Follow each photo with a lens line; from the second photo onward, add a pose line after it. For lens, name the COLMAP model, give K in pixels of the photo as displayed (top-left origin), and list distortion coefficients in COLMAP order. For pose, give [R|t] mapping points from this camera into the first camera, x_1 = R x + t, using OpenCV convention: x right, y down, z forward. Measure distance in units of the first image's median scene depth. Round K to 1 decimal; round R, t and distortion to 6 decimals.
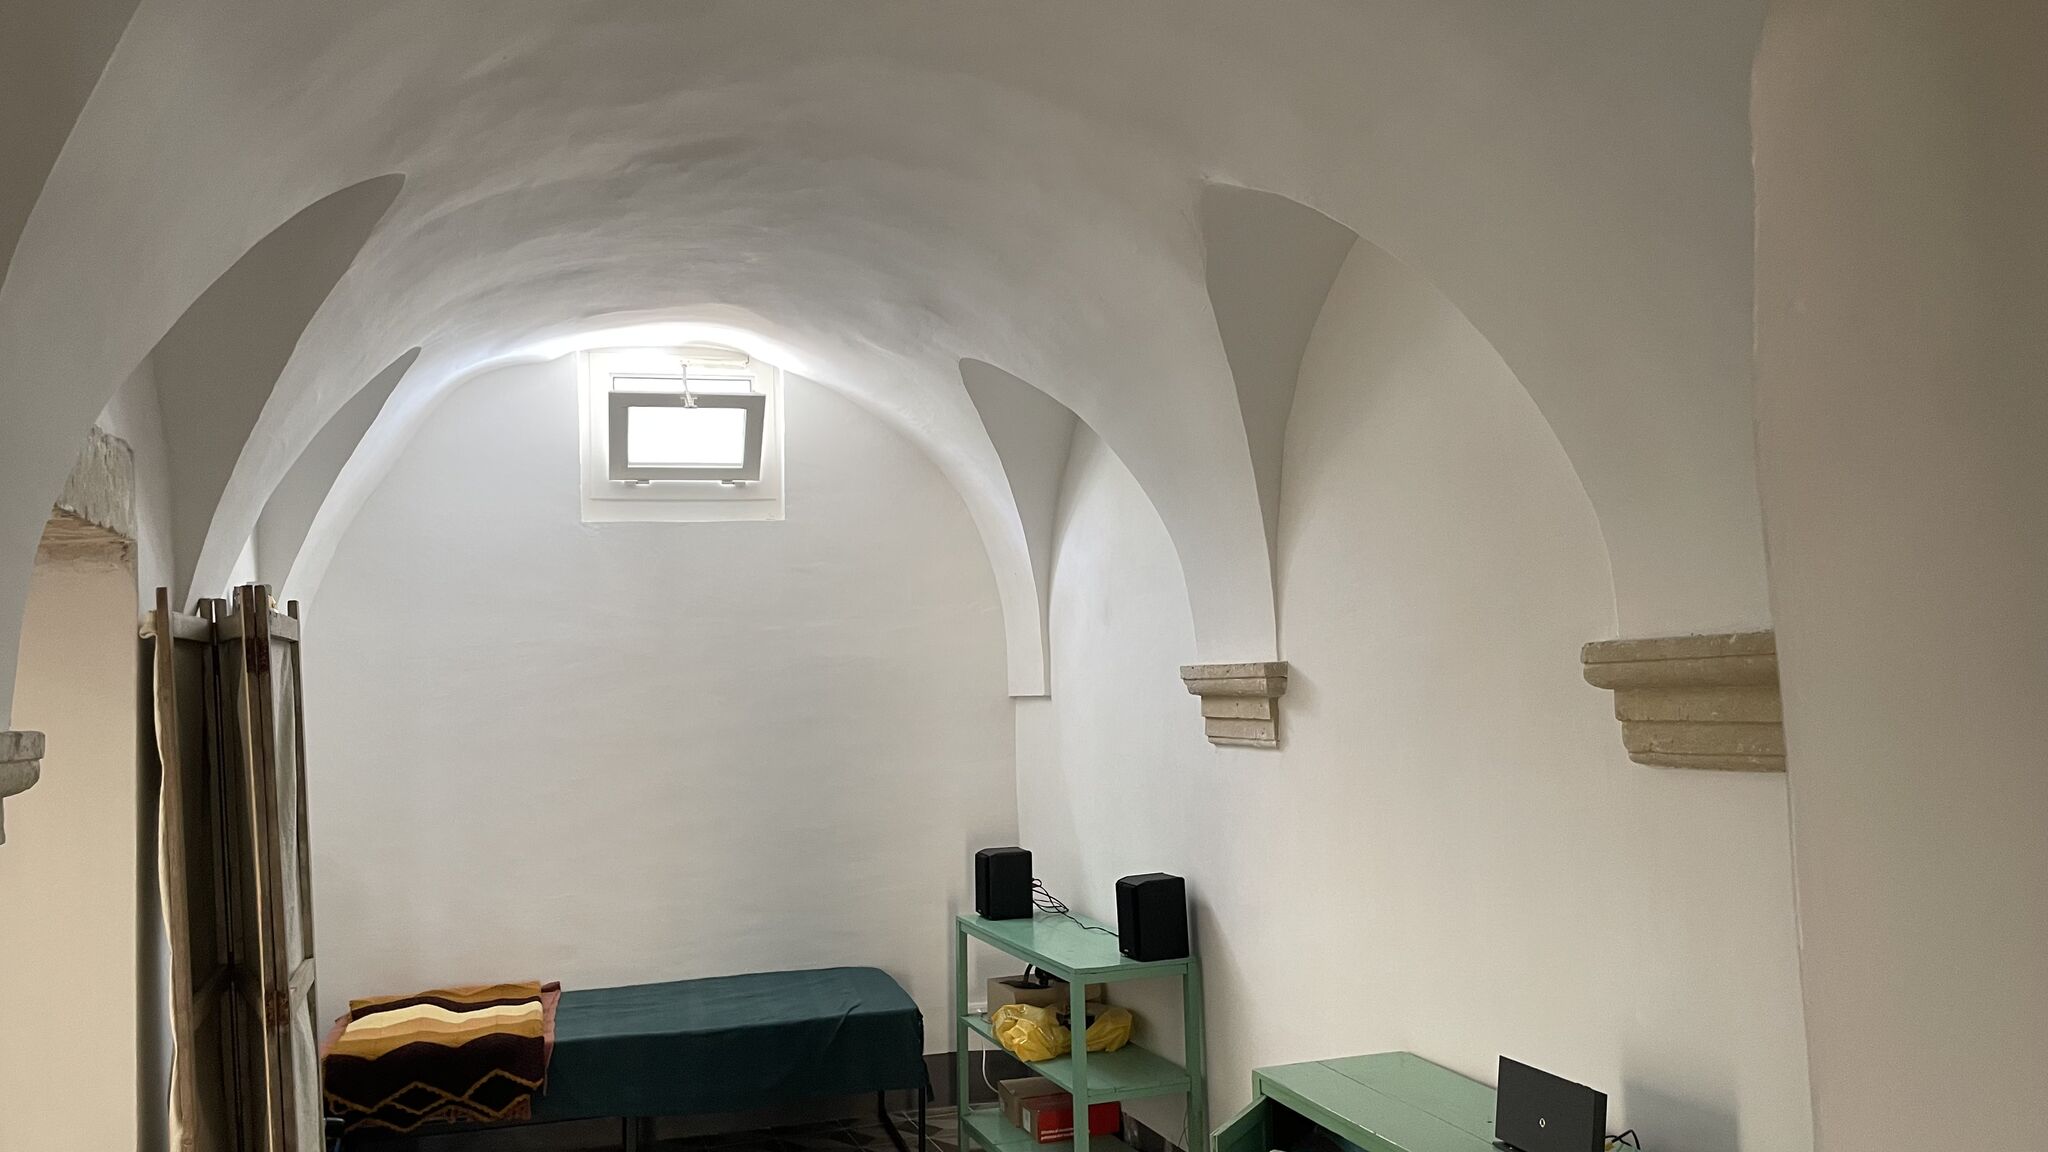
lens RADIAL K [[1570.0, 0, 1020.1], [0, 1570.0, 551.0], [0, 0, 1]] dist [0.105992, -0.155260]
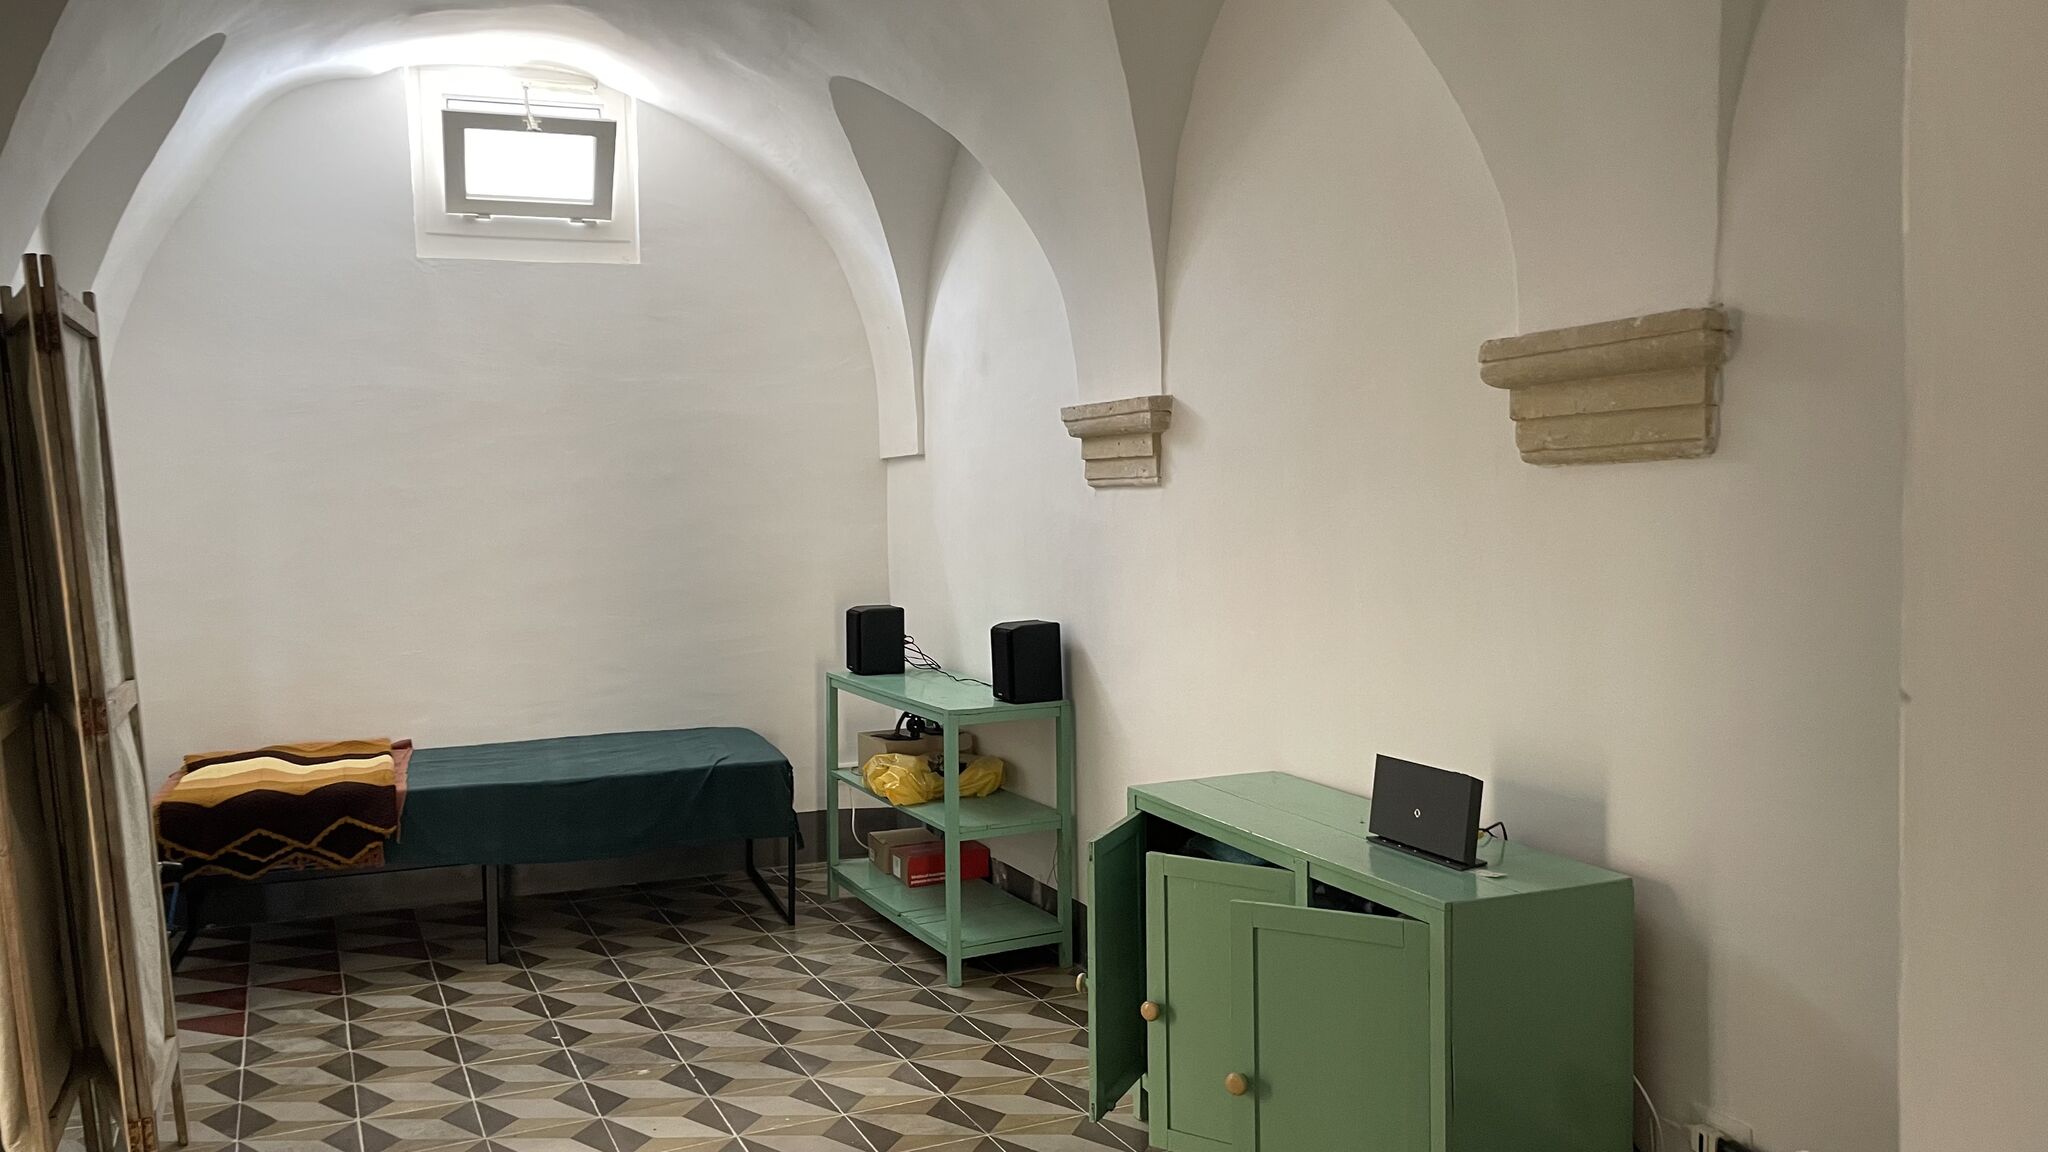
lens RADIAL K [[1563.9, 0, 1024.0], [0, 1563.9, 576.0], [0, 0, 1]] dist [0.106248, -0.152886]
pose [[0.995871, 0.005477, 0.090612, -0.007503], [-0.016805, 0.992048, 0.124731, 0.053665], [-0.089208, -0.125739, 0.988044, 0.032317]]
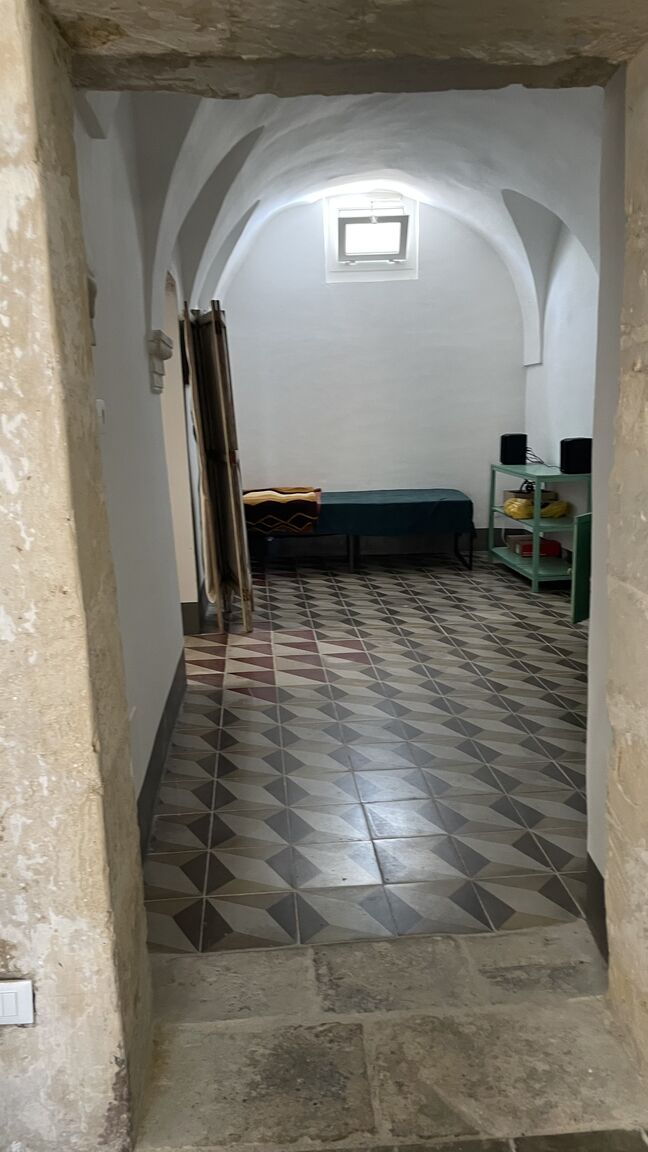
lens RADIAL K [[879.7, 0, 311.8], [0, 879.7, 575.9], [0, 0, 1]] dist [0.106248, -0.152886]
pose [[0.962811, 0.056129, -0.264279, 0.063022], [0.019128, 0.961566, 0.273909, 0.041401], [0.269496, -0.268777, 0.924733, -0.305613]]
